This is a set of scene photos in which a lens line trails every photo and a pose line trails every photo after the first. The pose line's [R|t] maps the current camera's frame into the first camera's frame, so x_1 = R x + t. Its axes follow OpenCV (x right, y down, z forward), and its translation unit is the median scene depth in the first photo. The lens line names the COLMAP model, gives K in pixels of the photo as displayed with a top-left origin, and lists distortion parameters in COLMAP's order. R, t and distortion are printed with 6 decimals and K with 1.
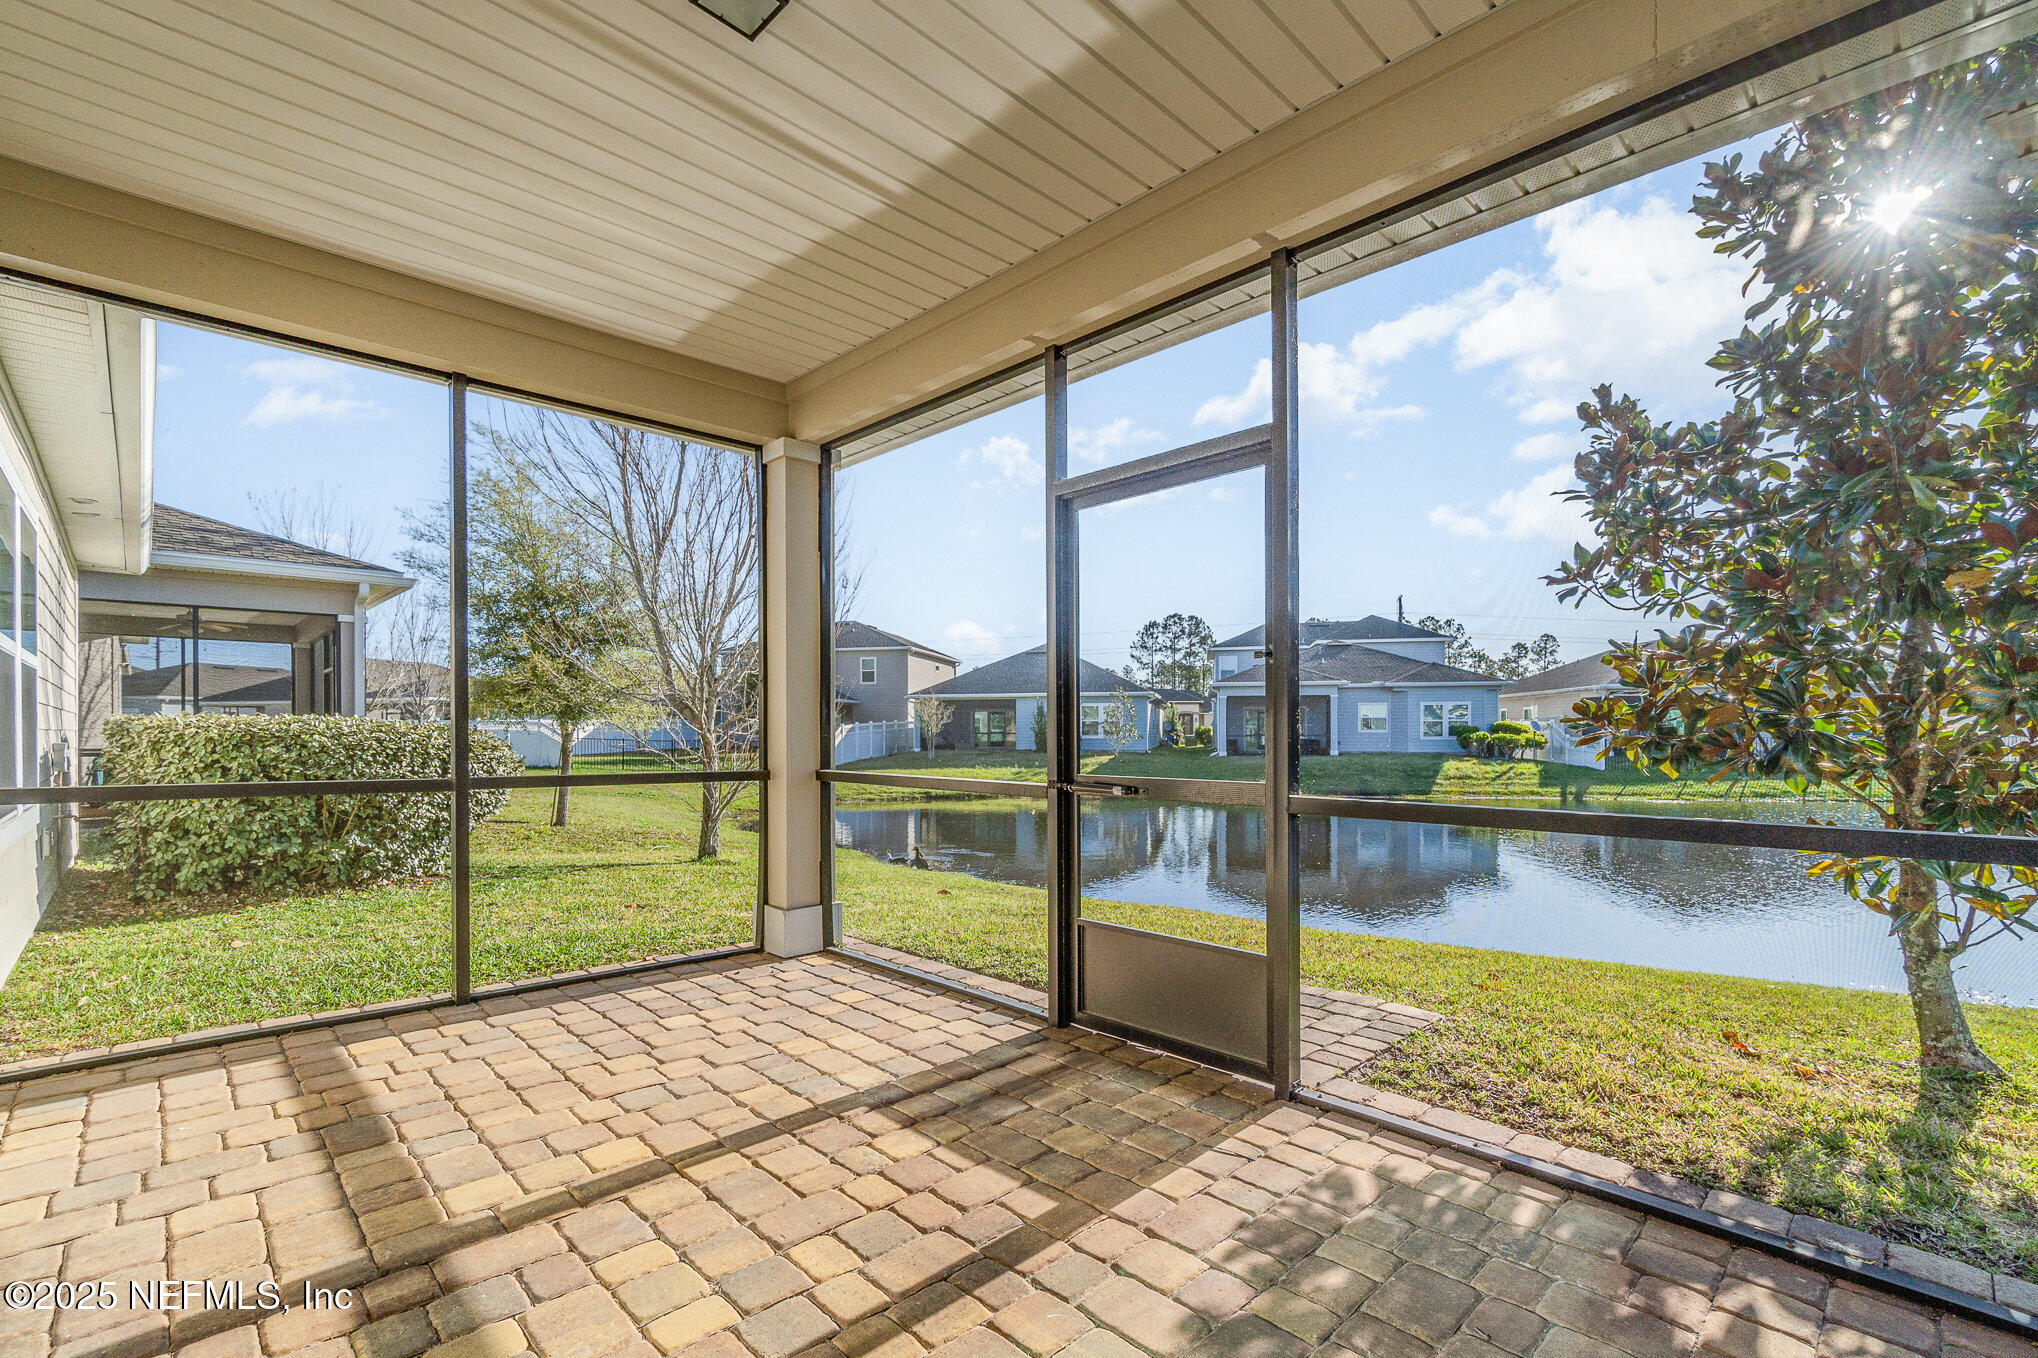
lens RADIAL K [[900.3, 0, 1015.3], [0, 900.3, 730.5], [0, 0, 1]] dist [-0.003693, -0.000328]
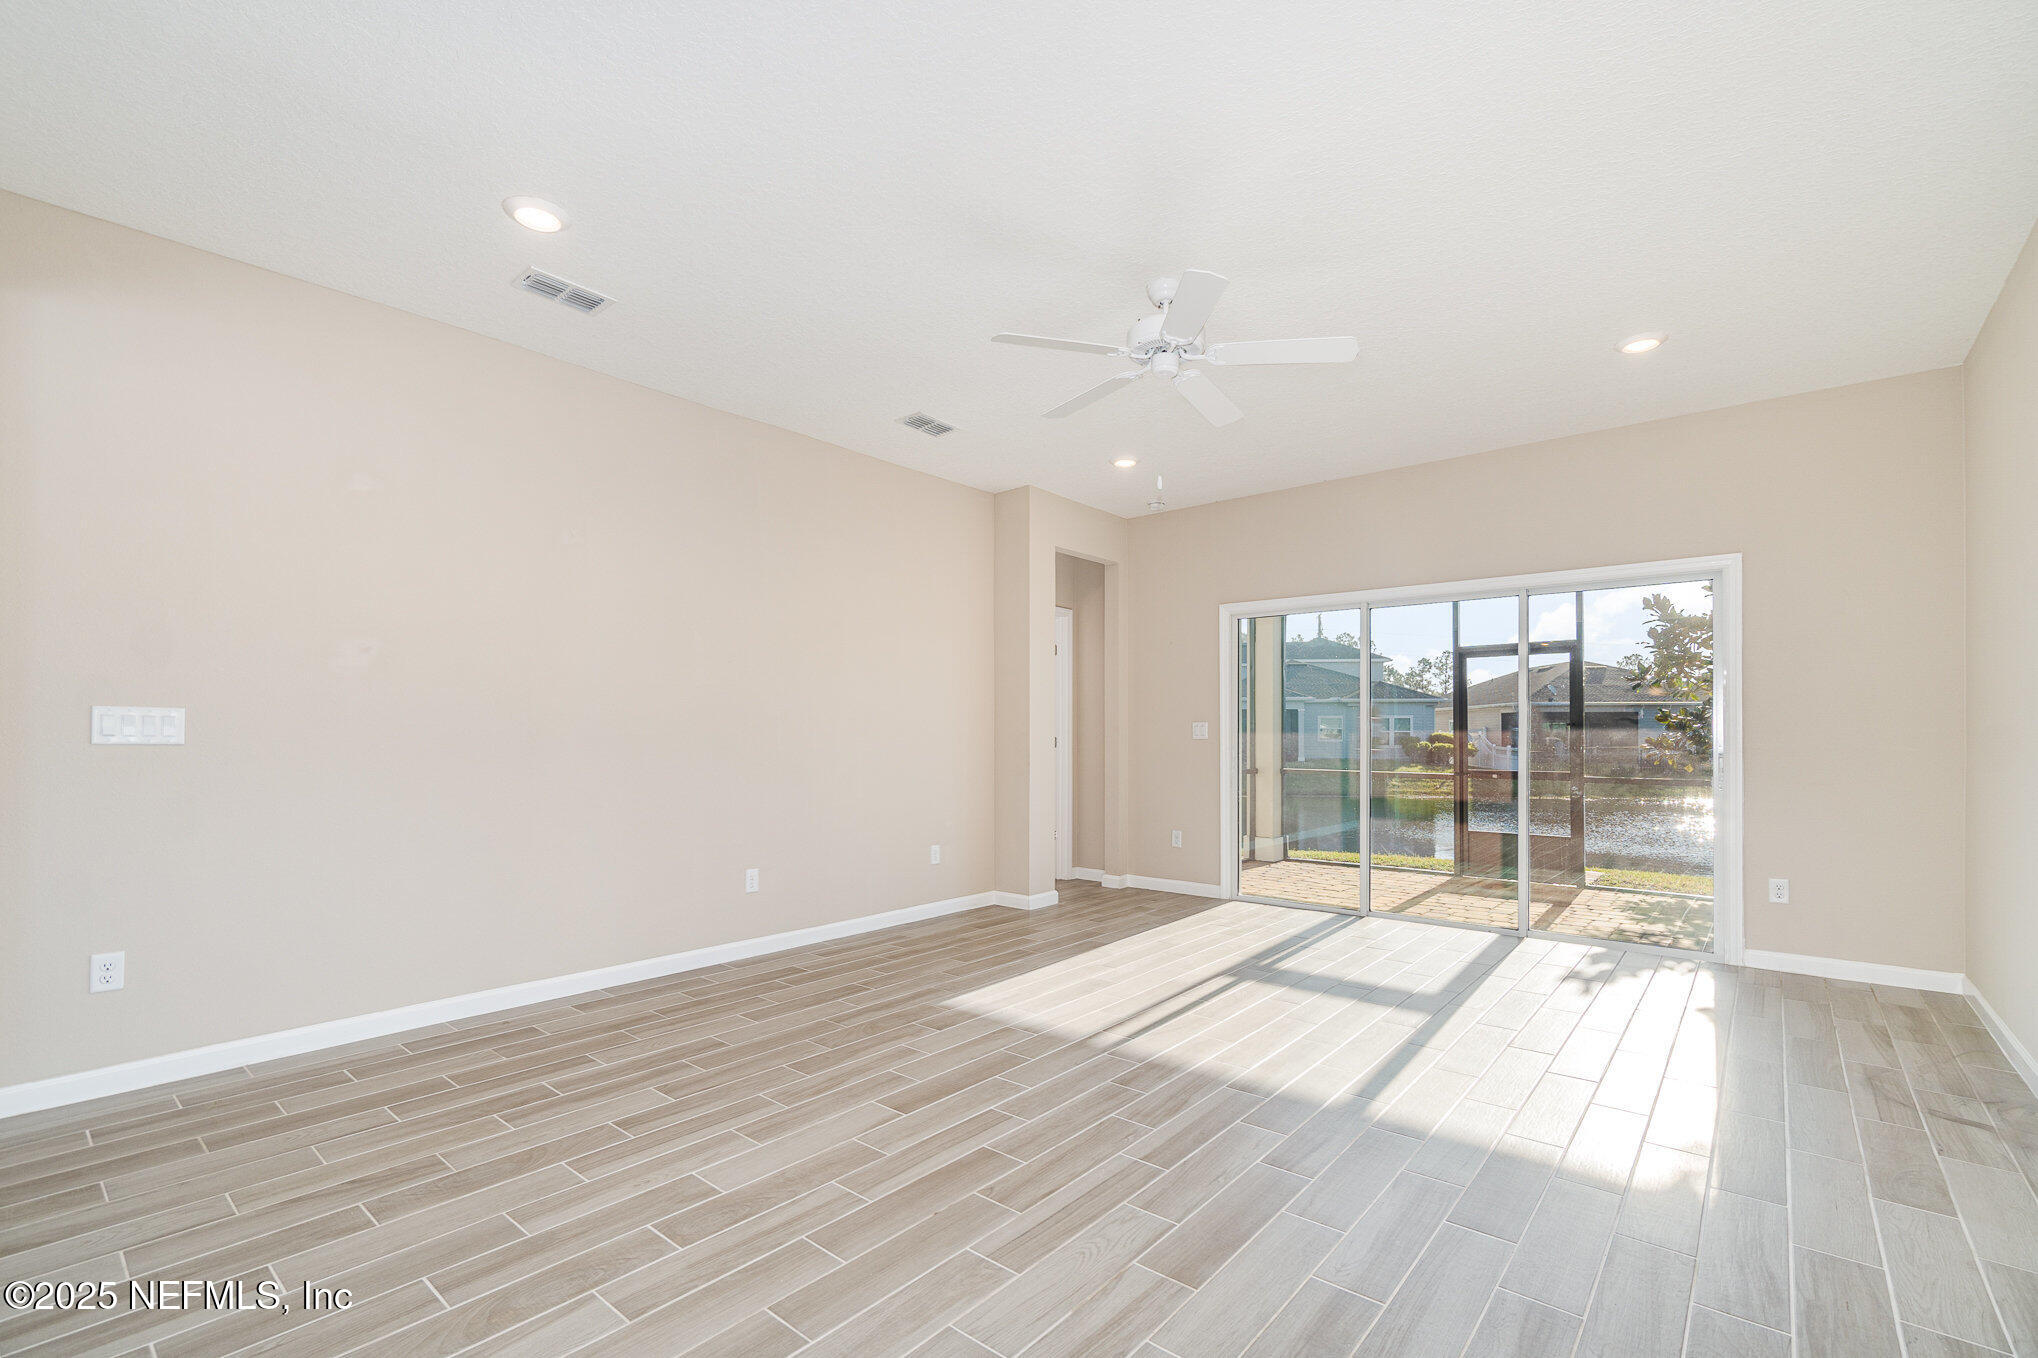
lens RADIAL K [[900.3, 0, 1015.3], [0, 900.3, 730.5], [0, 0, 1]] dist [-0.003693, -0.000328]
pose [[0.995192, 0.007895, 0.097627, -0.114647], [-0.007417, 0.999959, -0.005253, -0.002731], [-0.097664, 0.004503, 0.995209, -0.105659]]
